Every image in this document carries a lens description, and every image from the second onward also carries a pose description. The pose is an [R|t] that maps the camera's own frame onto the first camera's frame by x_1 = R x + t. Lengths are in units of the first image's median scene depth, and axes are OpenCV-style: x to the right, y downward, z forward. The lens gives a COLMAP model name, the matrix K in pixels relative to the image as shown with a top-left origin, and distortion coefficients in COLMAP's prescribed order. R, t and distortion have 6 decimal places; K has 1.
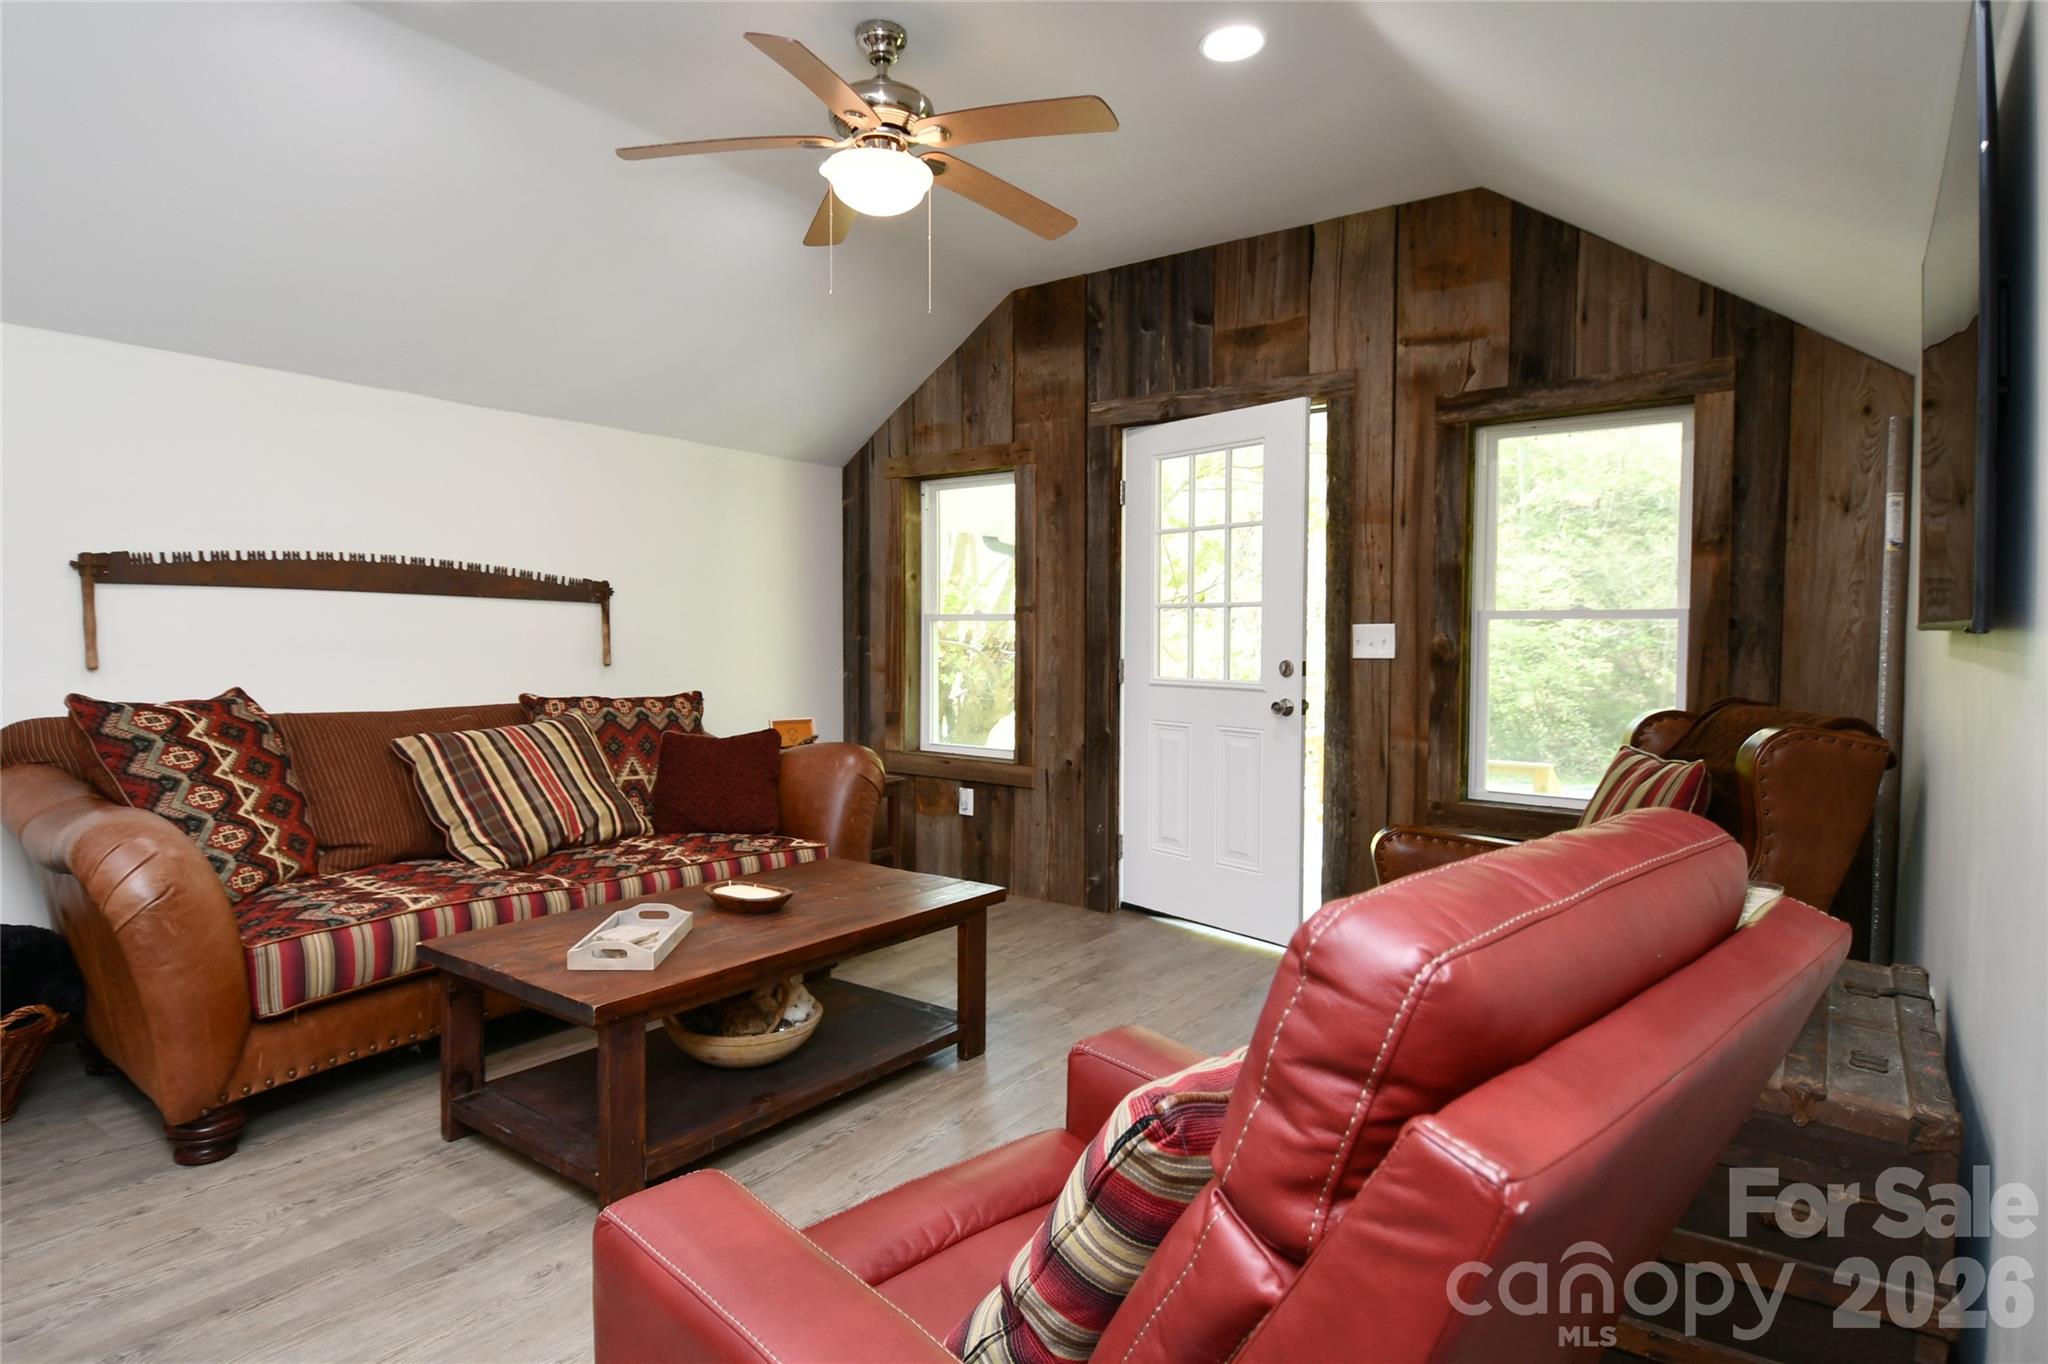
lens RADIAL K [[1135.5, 0, 1021.3], [0, 1135.5, 671.6], [0, 0, 1]] dist [-0.018801, -0.000892]
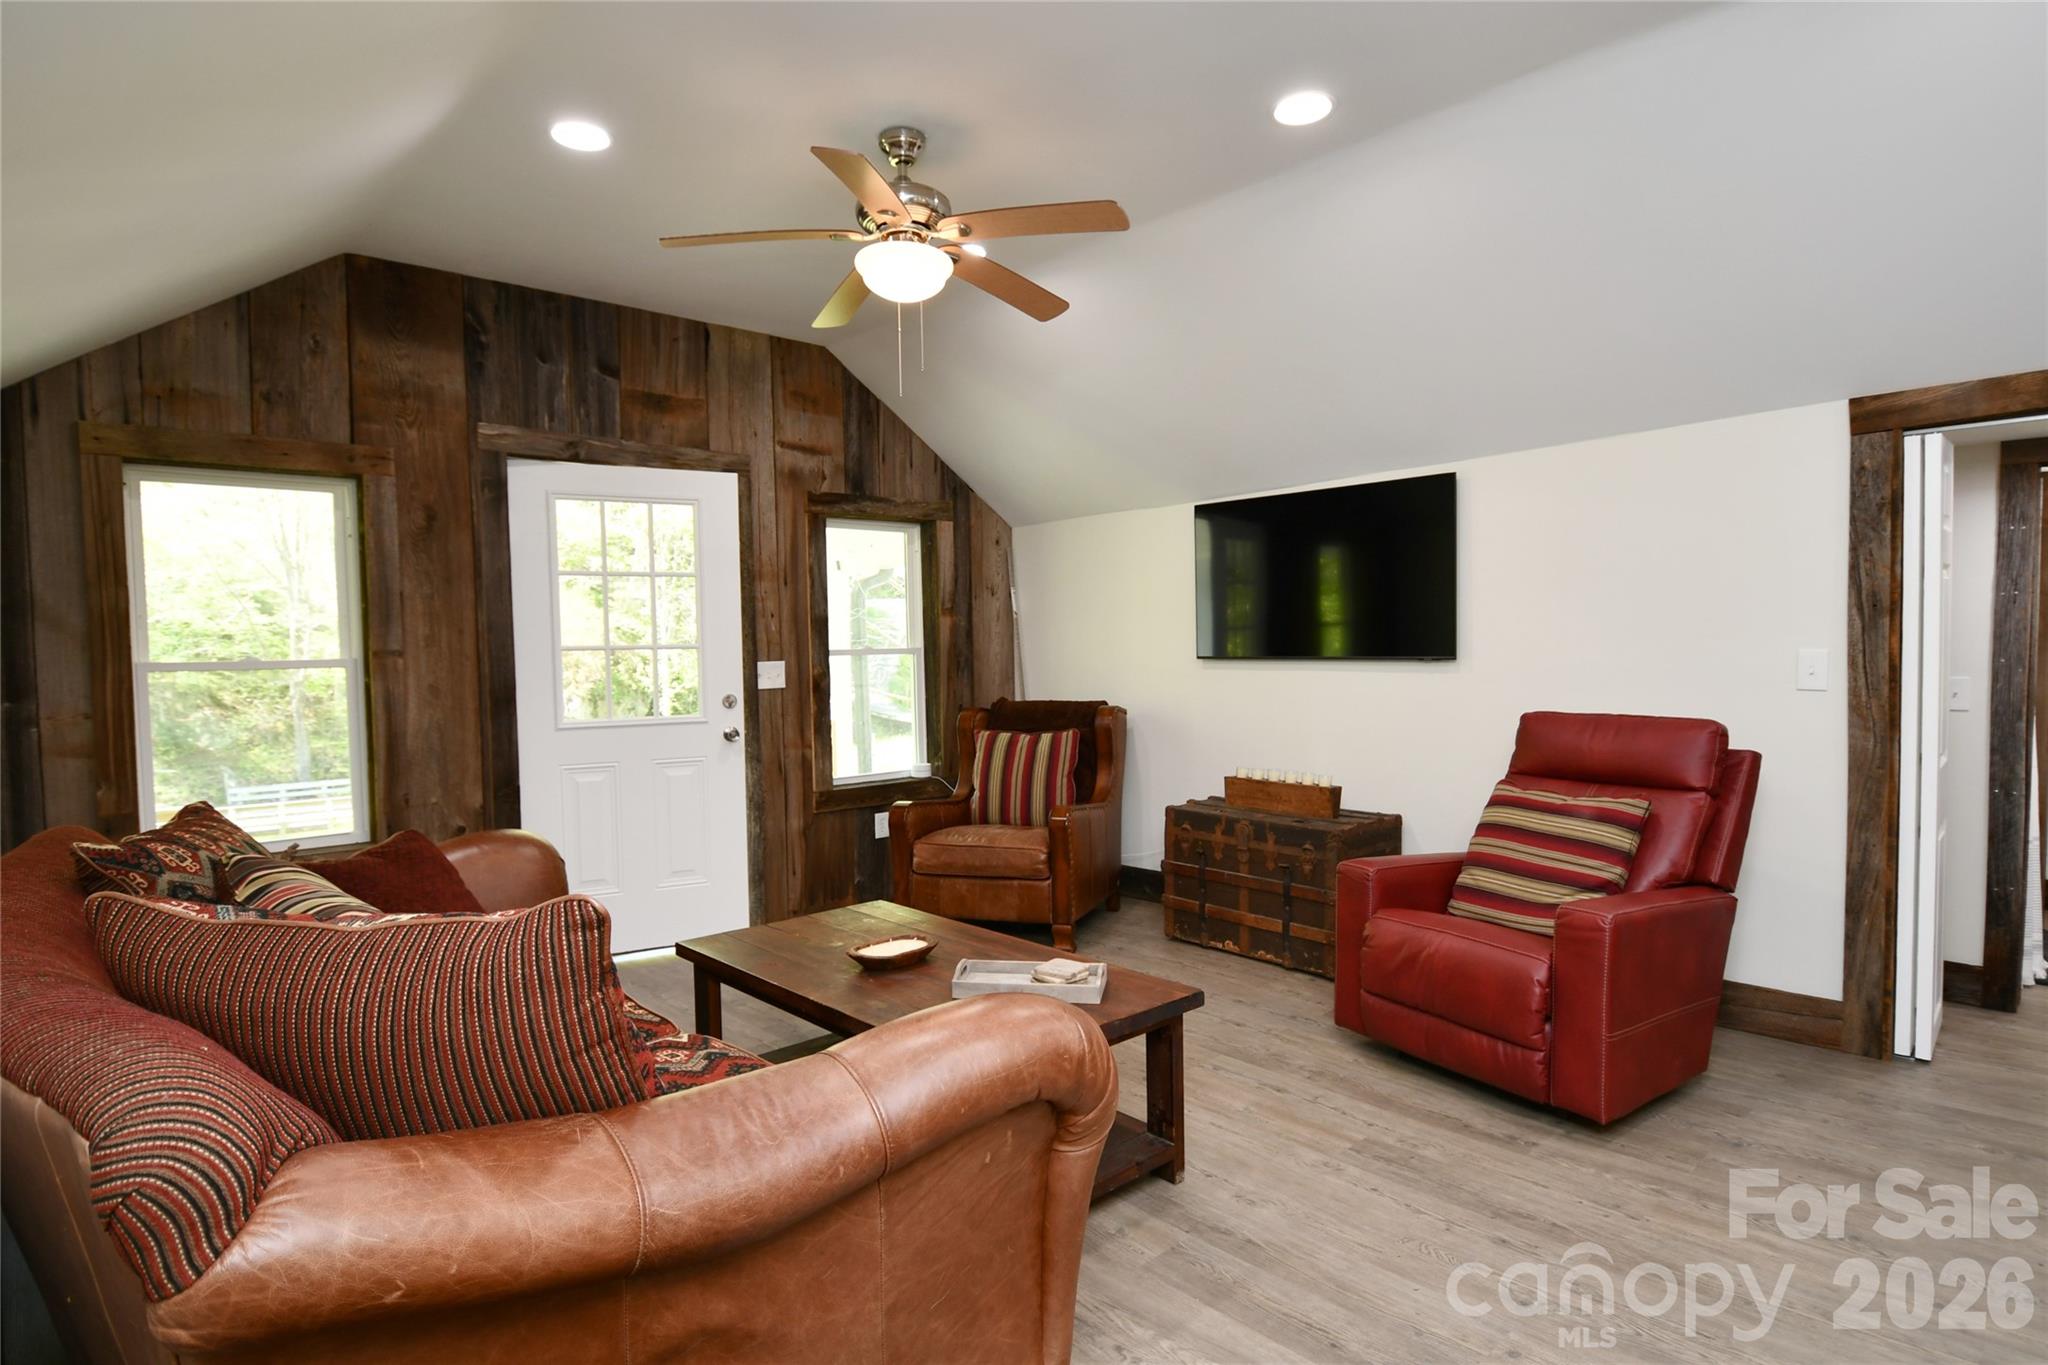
lens RADIAL K [[1135.5, 0, 1015.2], [0, 1135.5, 685.7], [0, 0, 1]] dist [-0.018801, -0.000892]
pose [[0.151520, -0.043387, 0.987502, -0.865306], [0.054673, 0.997875, 0.035454, -0.043305], [-0.986941, 0.048618, 0.153570, 0.517005]]
